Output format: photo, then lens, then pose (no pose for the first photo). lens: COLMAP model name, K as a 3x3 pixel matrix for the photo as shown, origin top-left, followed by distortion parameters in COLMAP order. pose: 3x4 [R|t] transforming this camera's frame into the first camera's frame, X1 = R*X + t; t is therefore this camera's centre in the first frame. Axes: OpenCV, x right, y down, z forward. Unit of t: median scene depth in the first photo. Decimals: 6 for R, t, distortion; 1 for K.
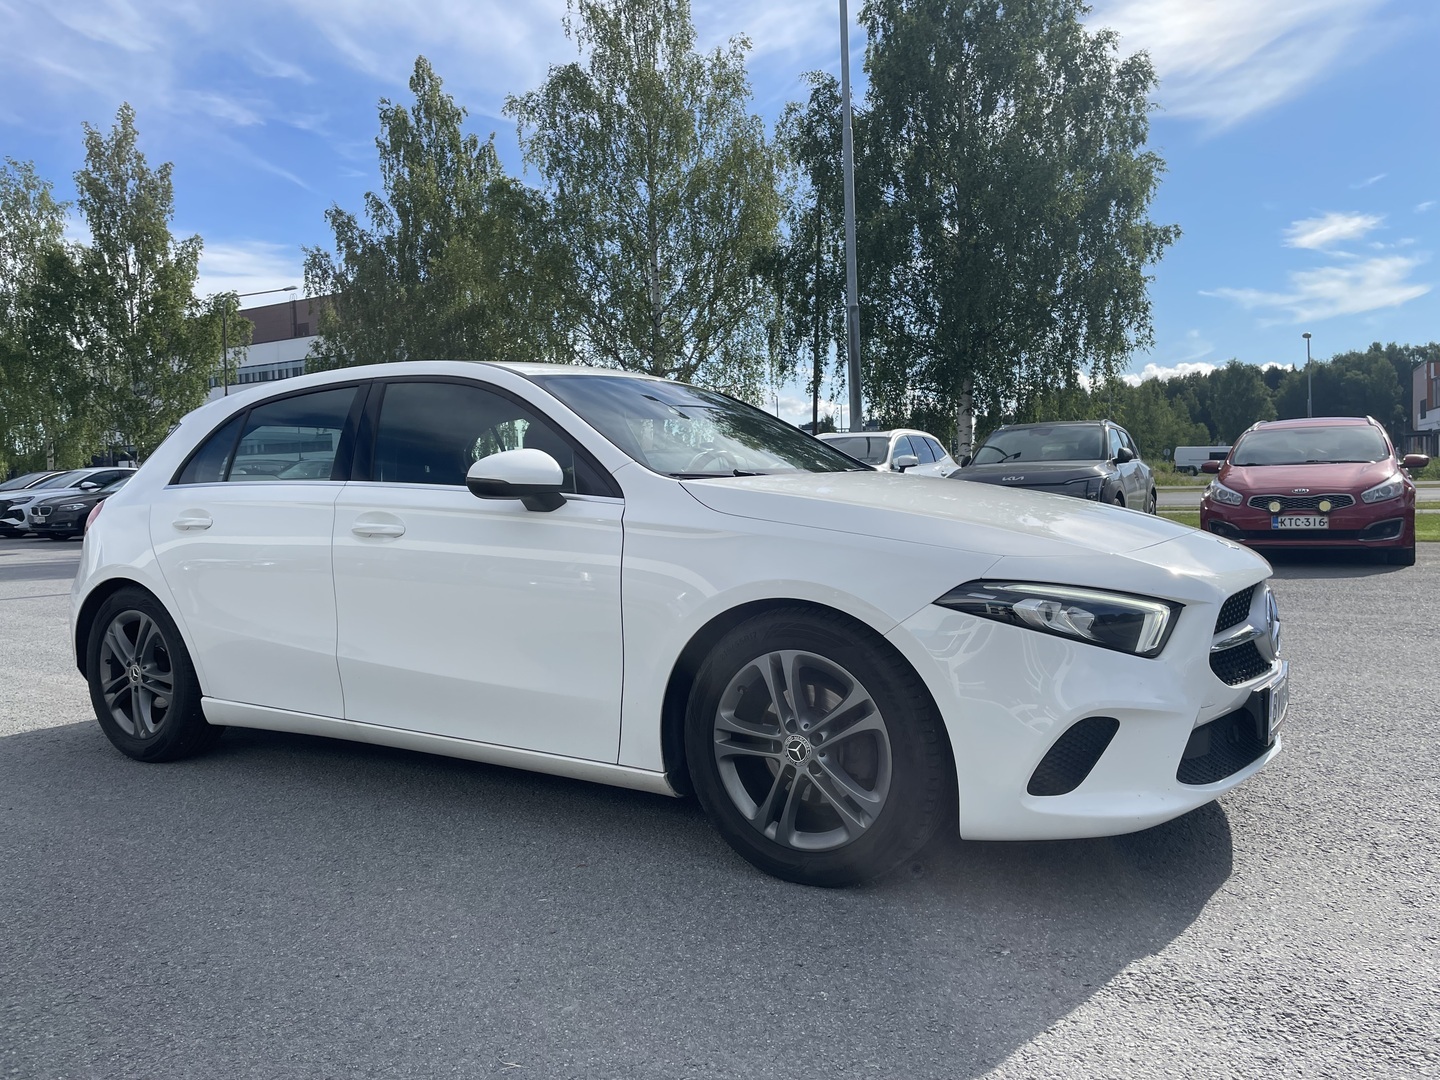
lens RADIAL K [[1079.6, 0, 720.0], [0, 1079.6, 540.0], [0, 0, 1]] dist [0.094283, -0.129381]
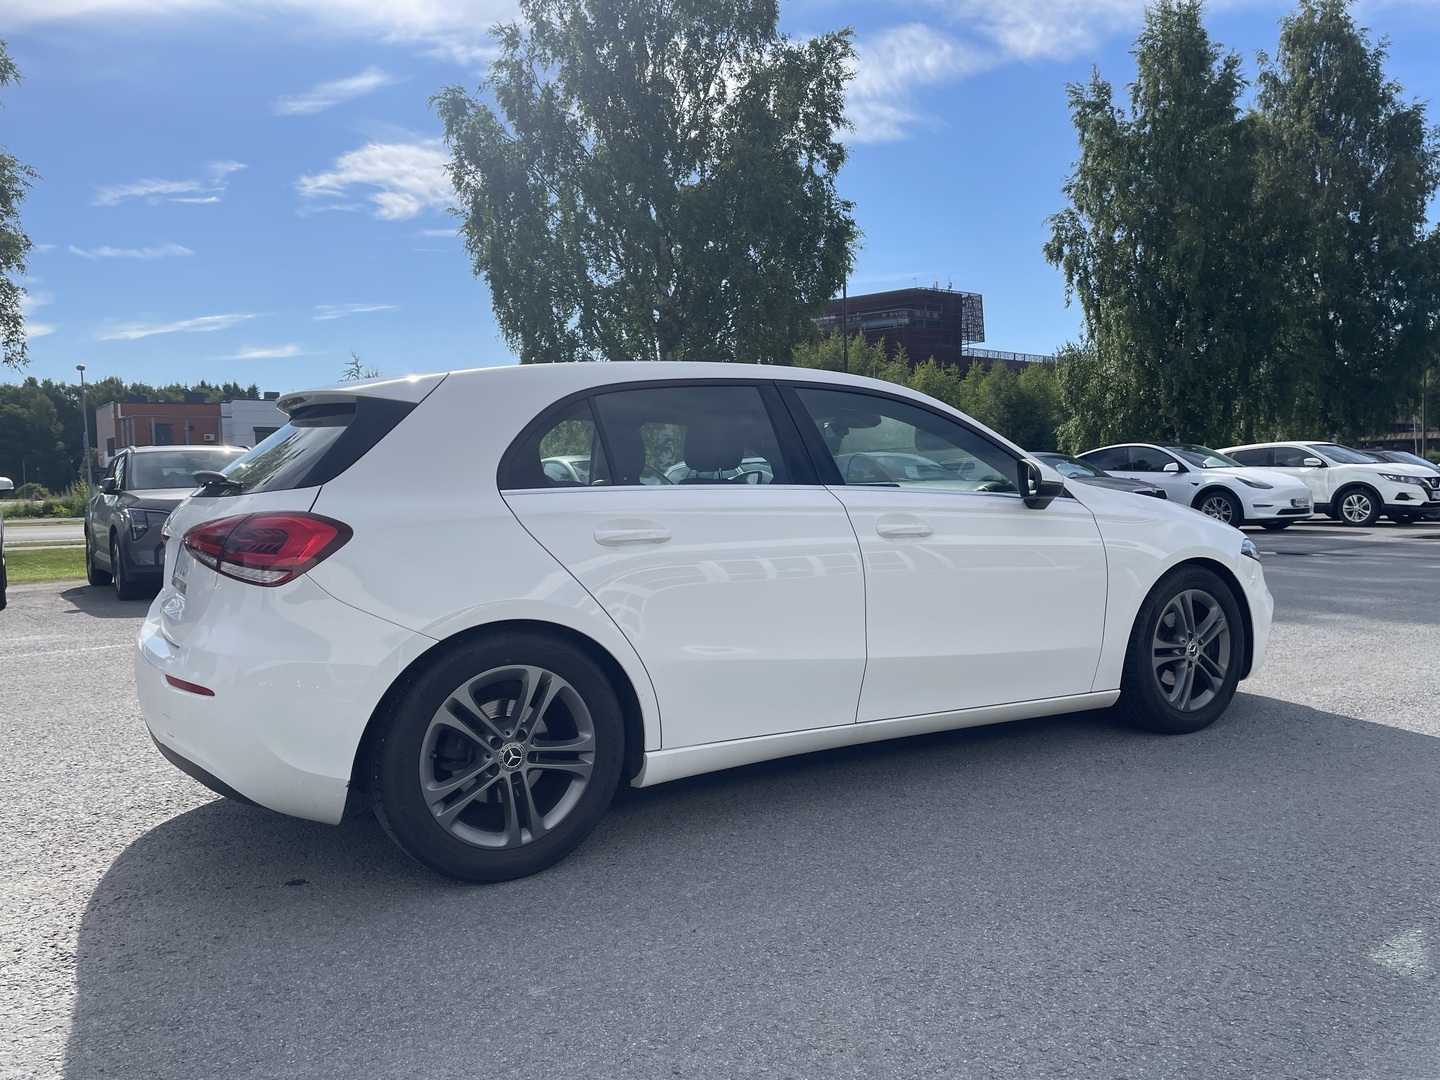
lens RADIAL K [[1079.6, 0, 720.0], [0, 1079.6, 540.0], [0, 0, 1]] dist [0.094283, -0.129381]
pose [[0.455043, -0.026768, 0.890067, -1.147959], [0.055634, 0.998450, 0.001585, -0.009932], [-0.888730, 0.048797, 0.455827, 0.583852]]
